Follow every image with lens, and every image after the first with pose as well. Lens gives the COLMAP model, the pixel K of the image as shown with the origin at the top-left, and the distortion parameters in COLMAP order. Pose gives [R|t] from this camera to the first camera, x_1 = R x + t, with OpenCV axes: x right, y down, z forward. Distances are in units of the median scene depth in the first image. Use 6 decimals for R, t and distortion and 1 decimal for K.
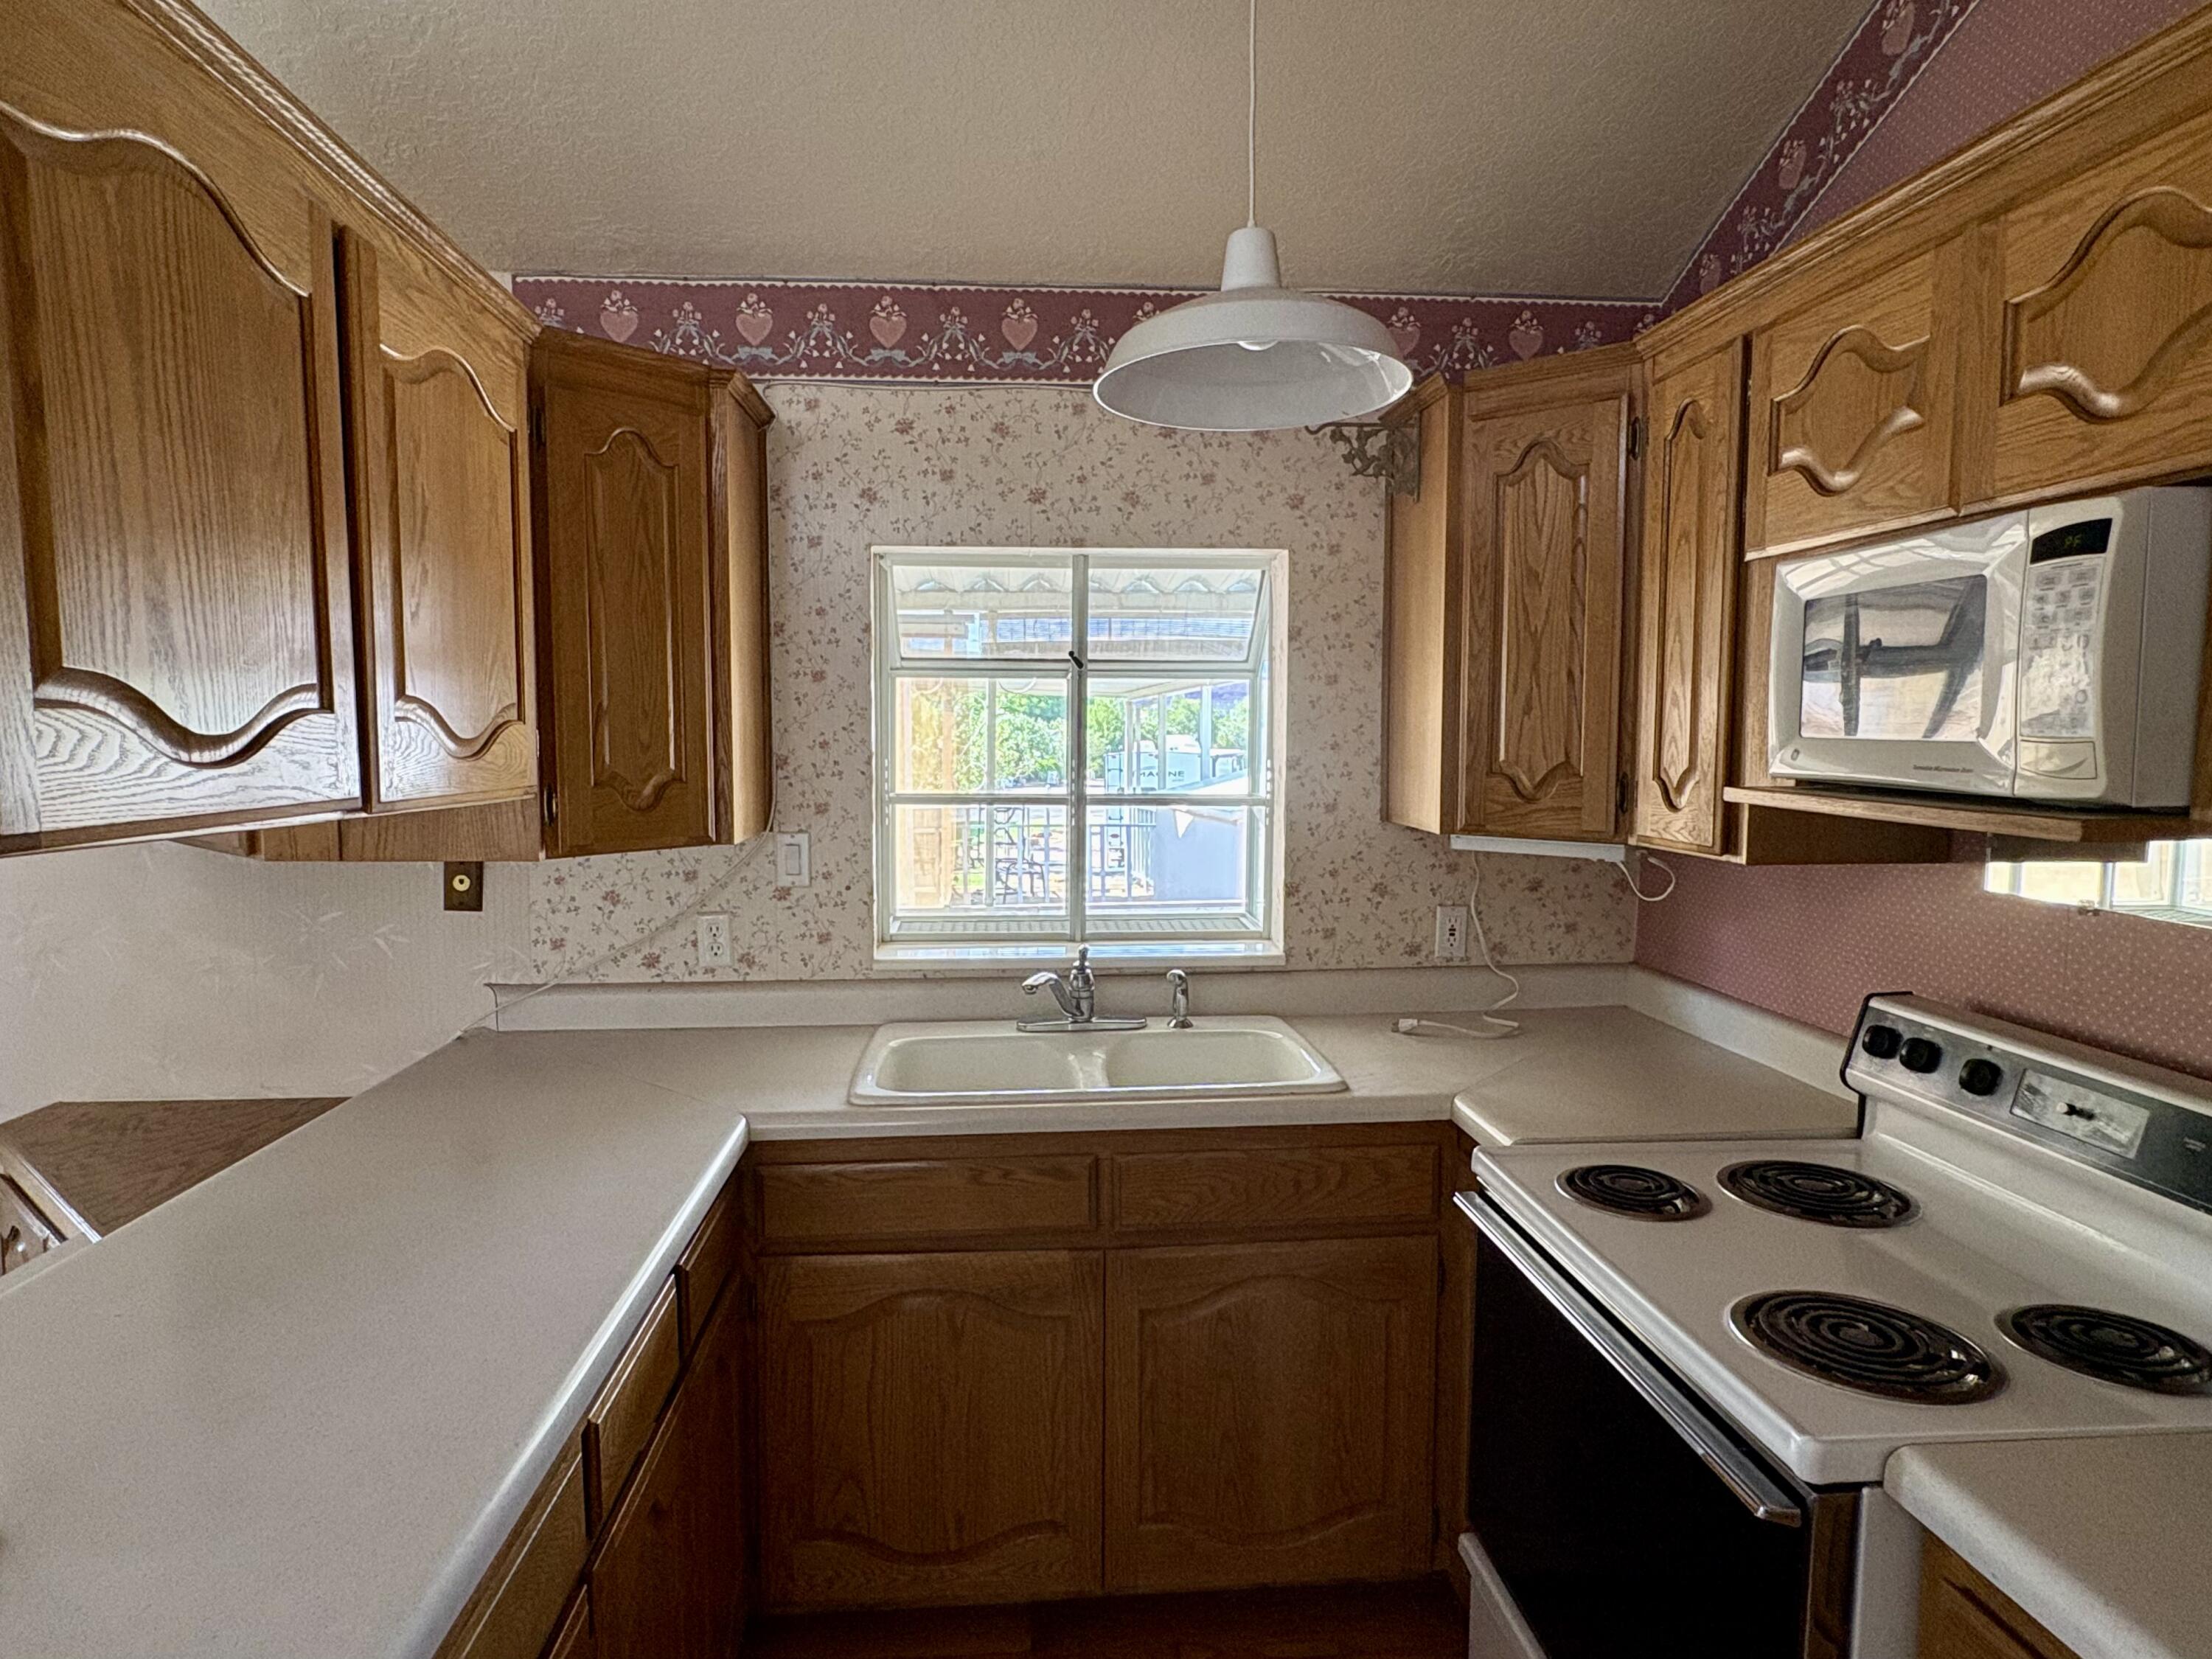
lens RADIAL K [[1266.3, 0, 1066.4], [0, 1266.3, 825.7], [0, 0, 1]] dist [0.001530, 0.001750]
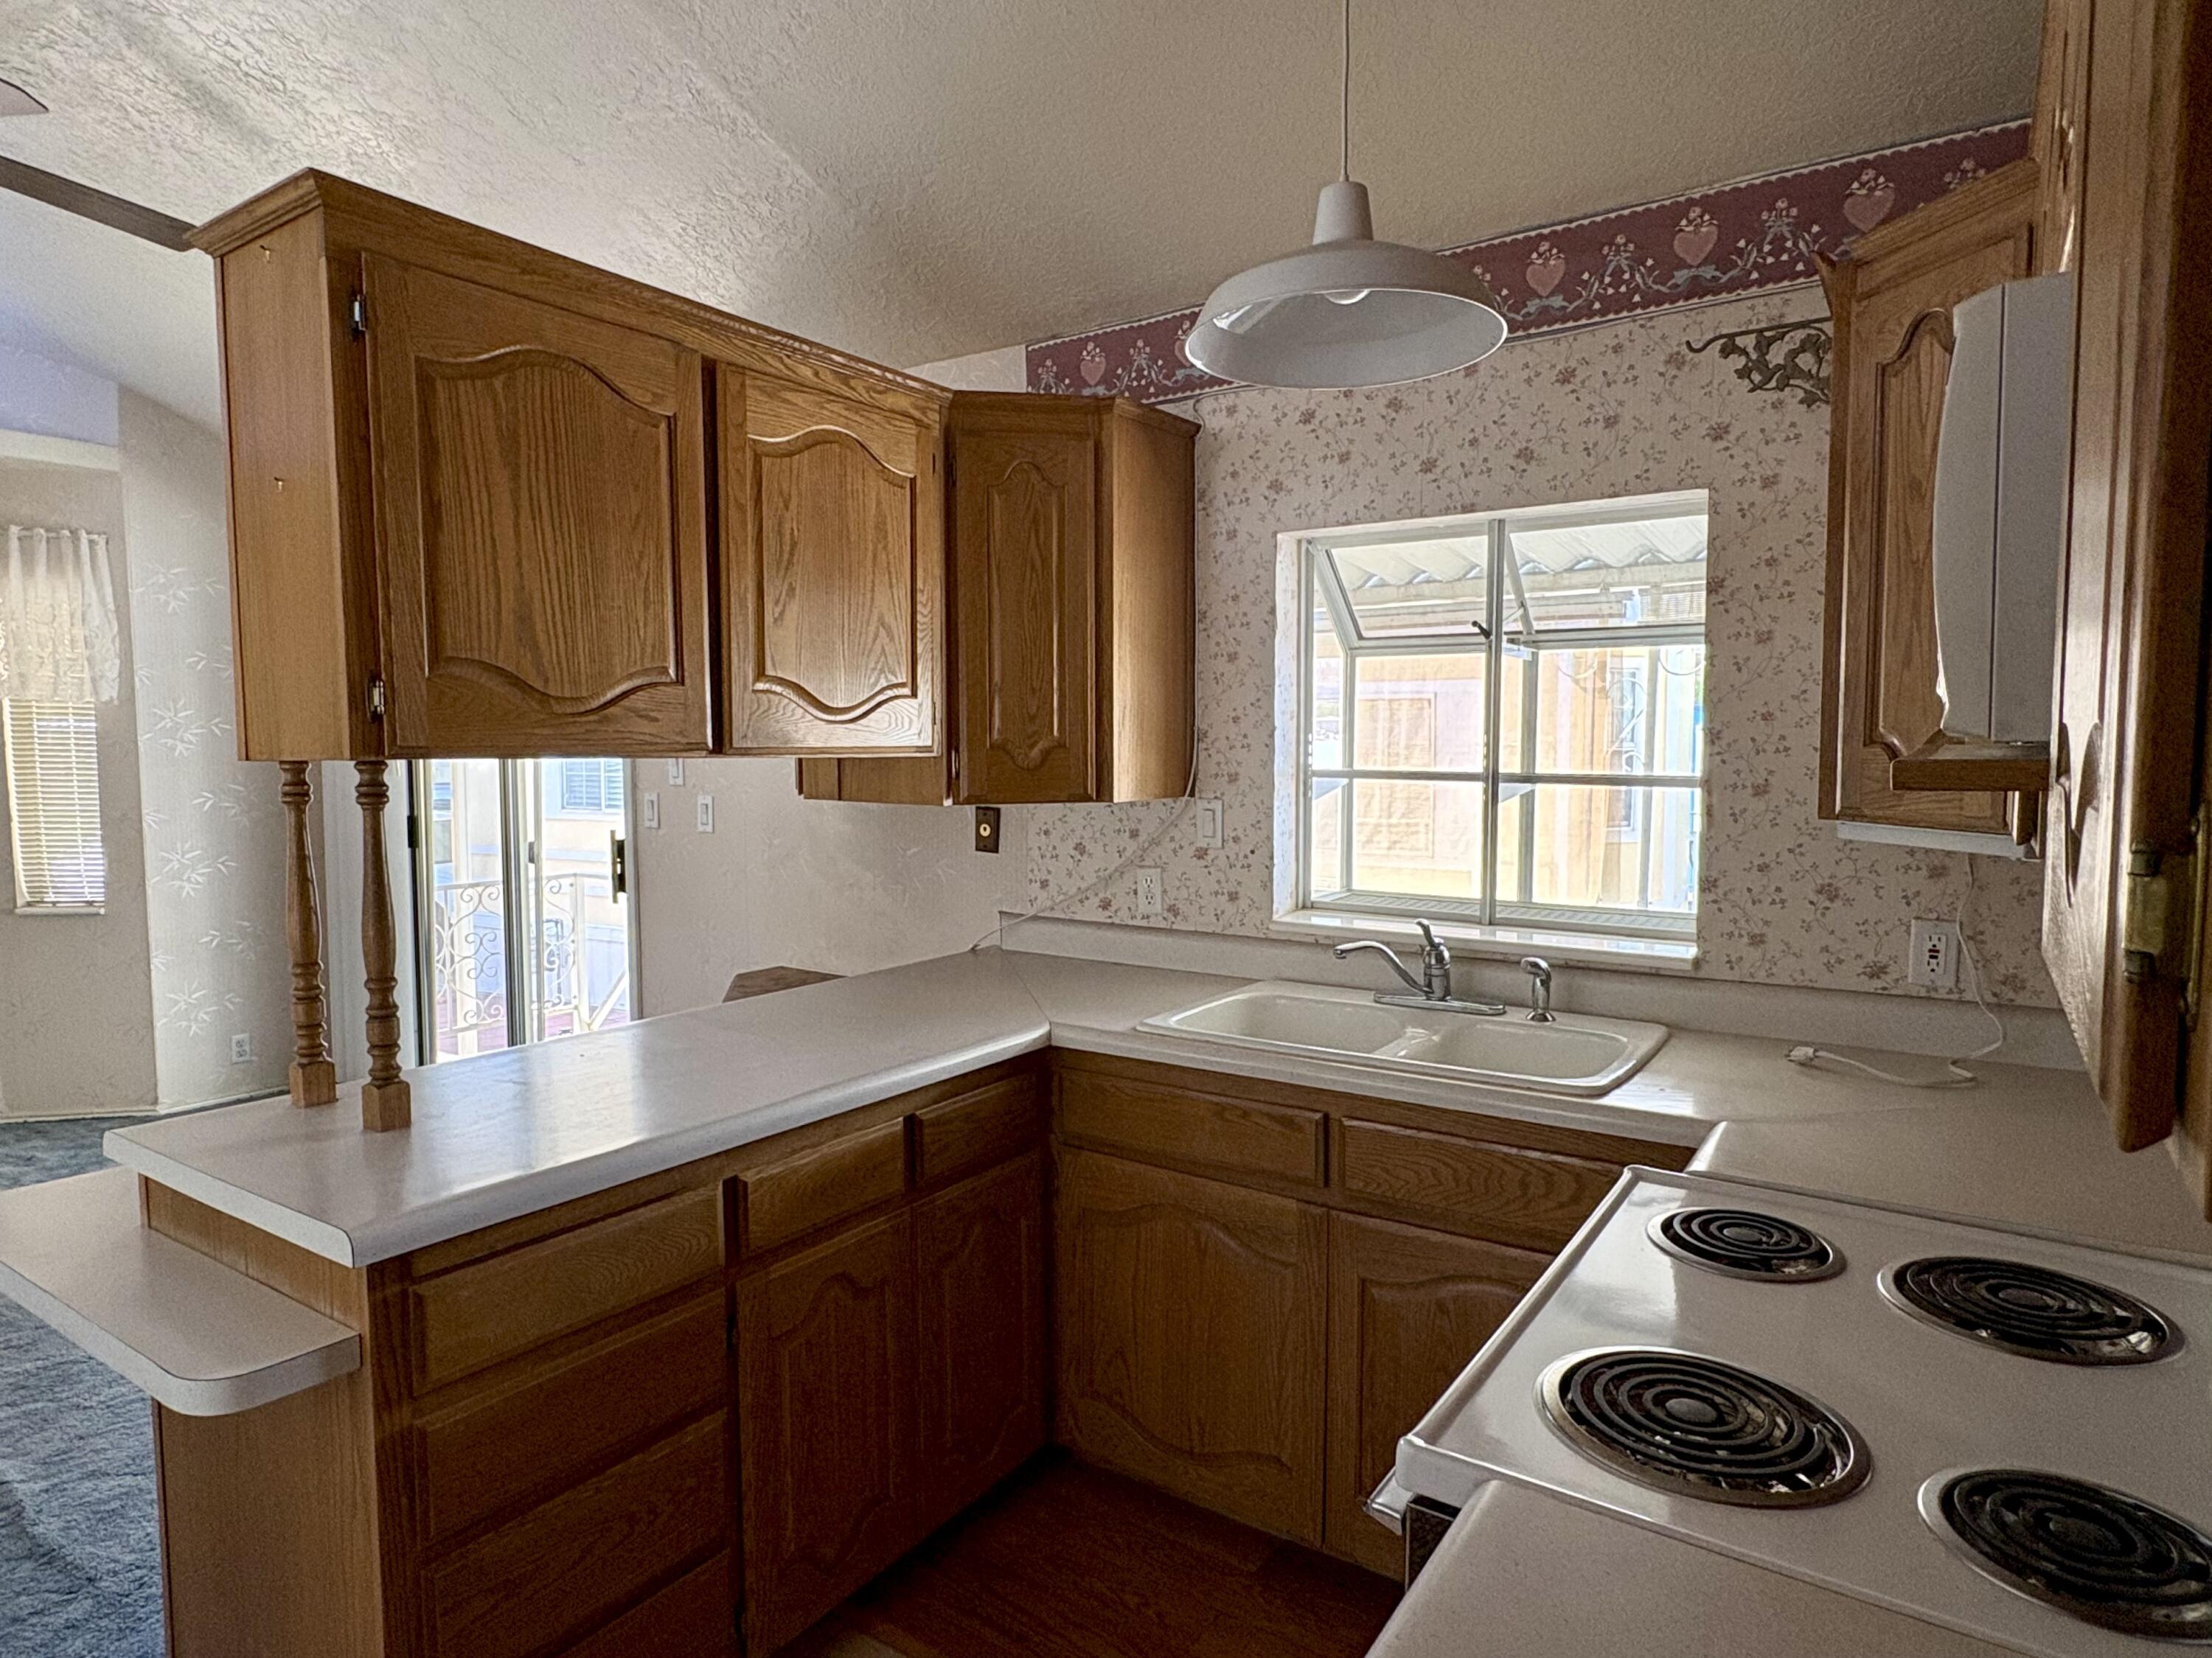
lens RADIAL K [[1266.2, 0, 1084.9], [0, 1266.2, 828.8], [0, 0, 1]] dist [0.001530, 0.001750]
pose [[0.779320, 0.044975, -0.625010, 0.422473], [-0.045217, 0.998857, 0.015496, 0.020659], [0.624992, 0.016184, 0.780463, 0.069637]]
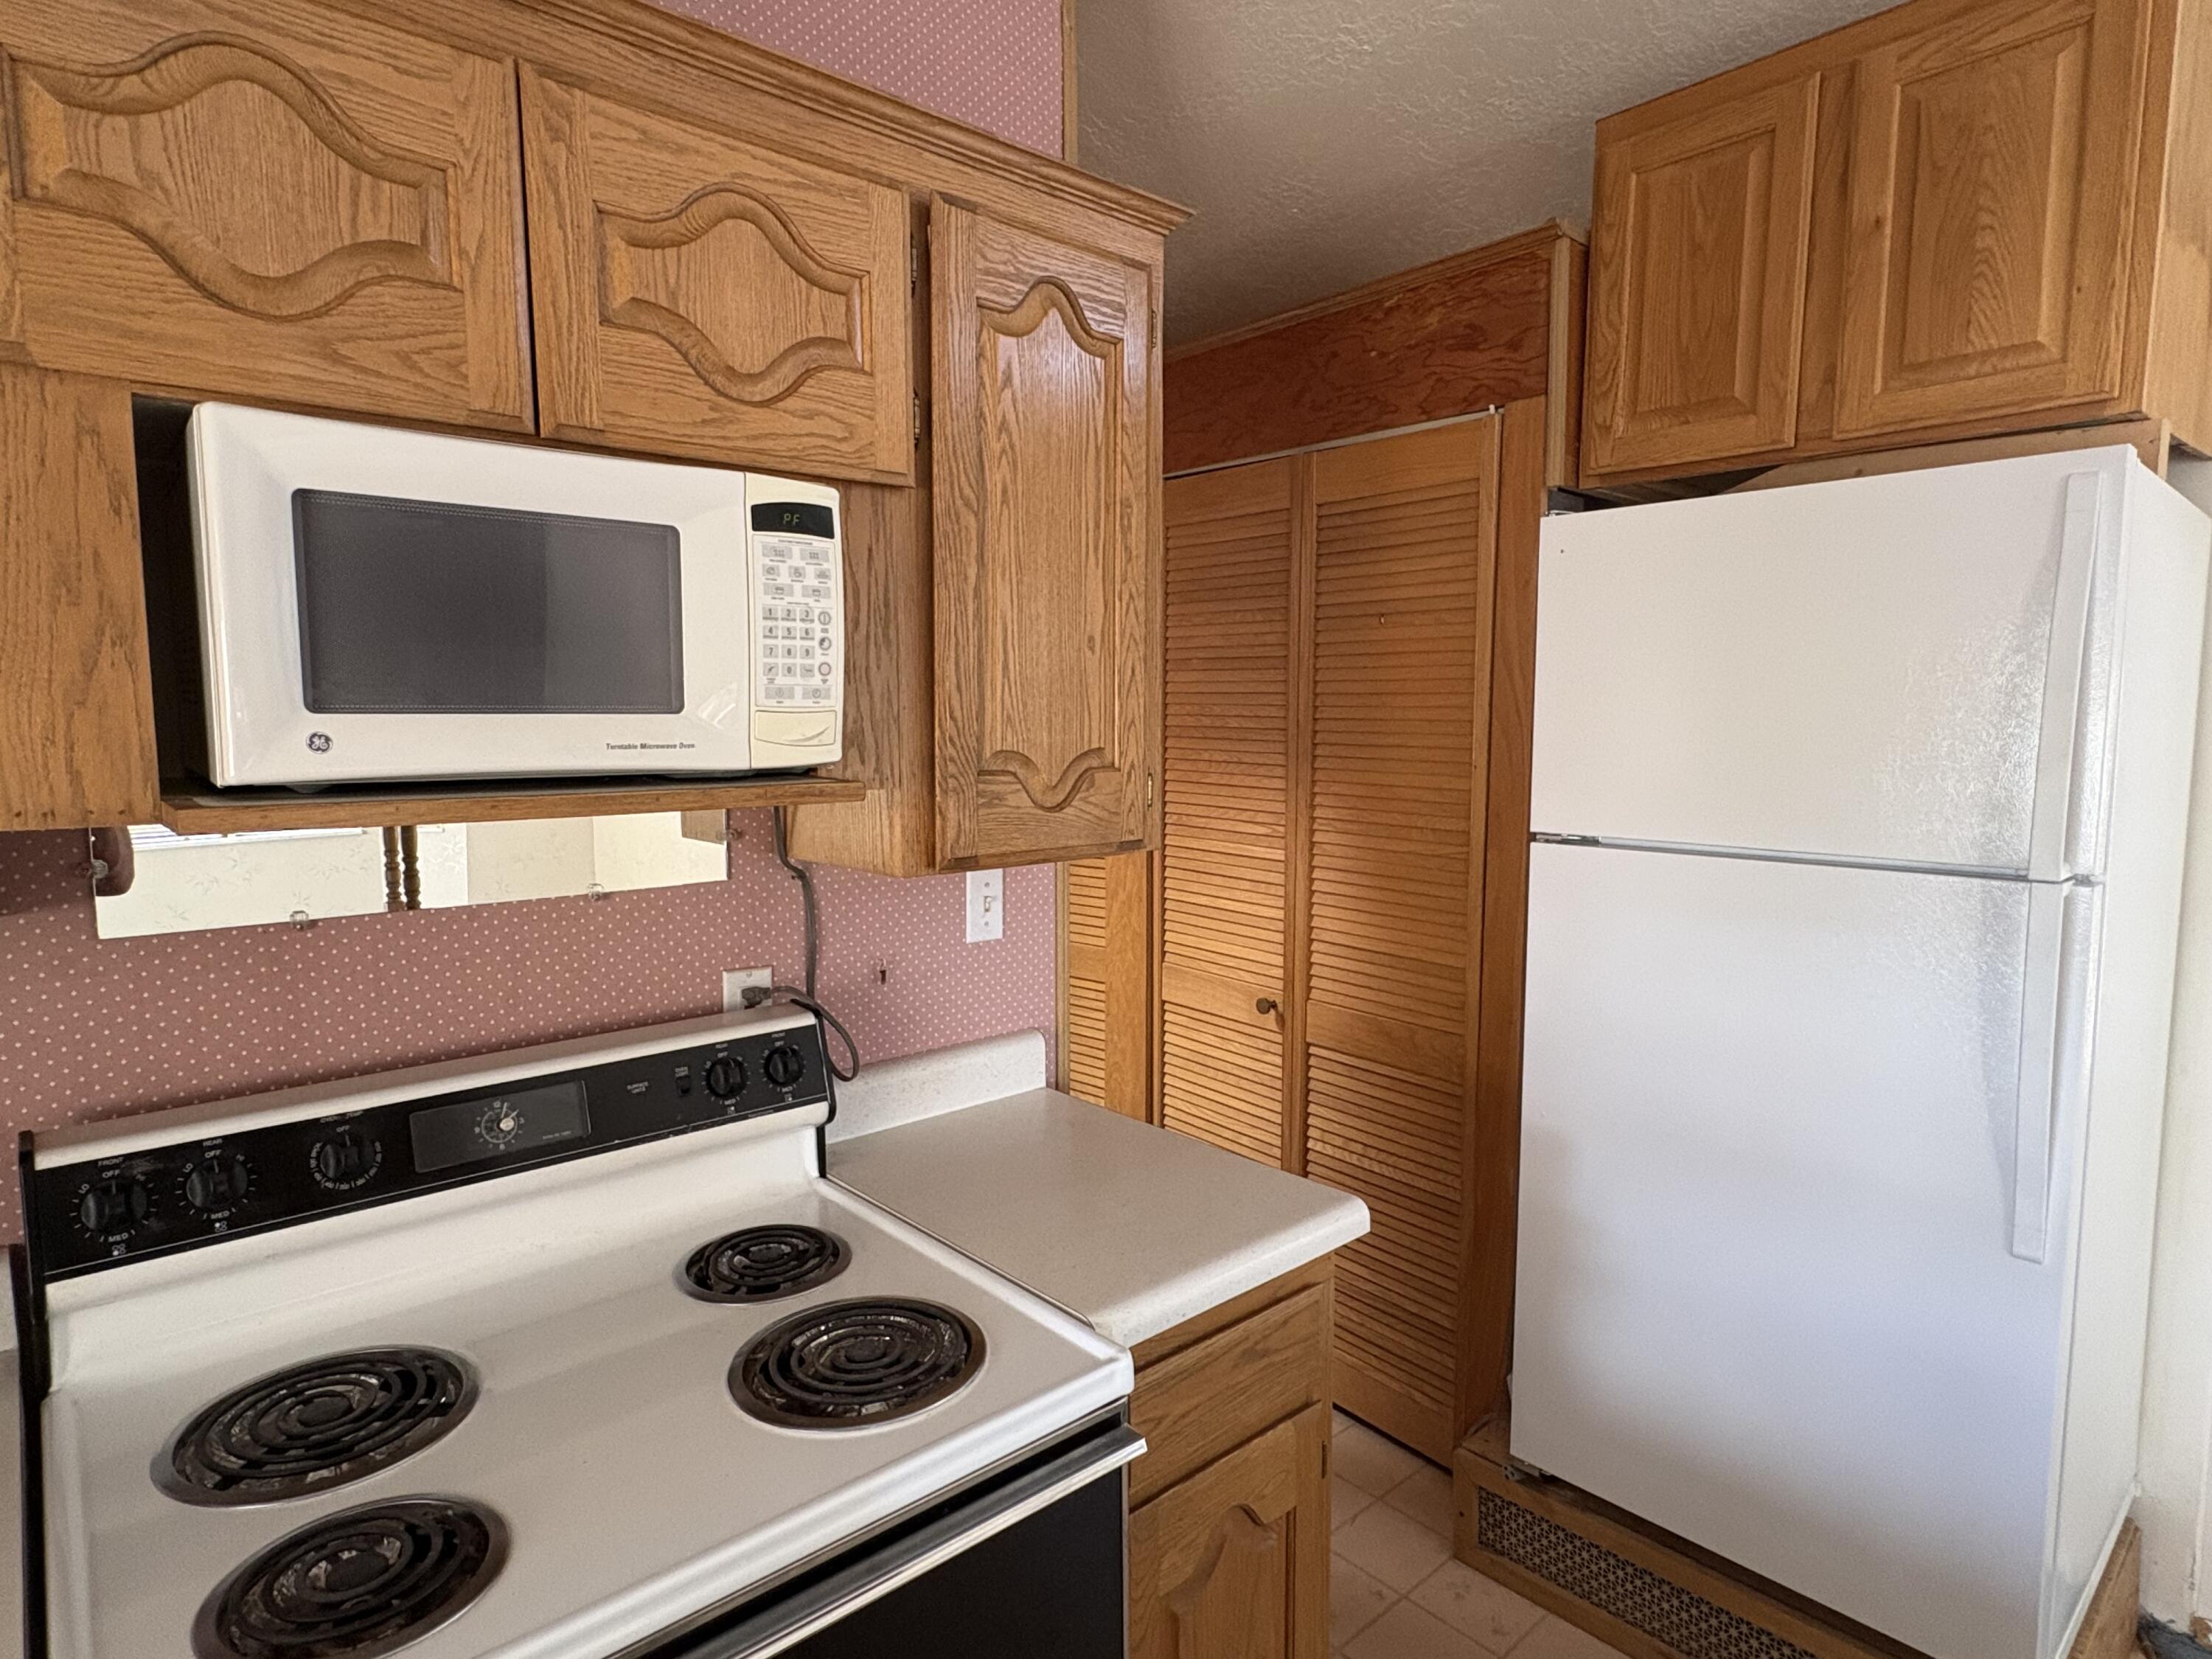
lens RADIAL K [[1266.3, 0, 1119.9], [0, 1266.3, 817.2], [0, 0, 1]] dist [0.001530, 0.001750]
pose [[-0.627147, -0.073579, 0.775418, -0.098867], [0.059541, 0.988087, 0.141915, -0.054965], [-0.776622, 0.135170, -0.615295, 0.710021]]
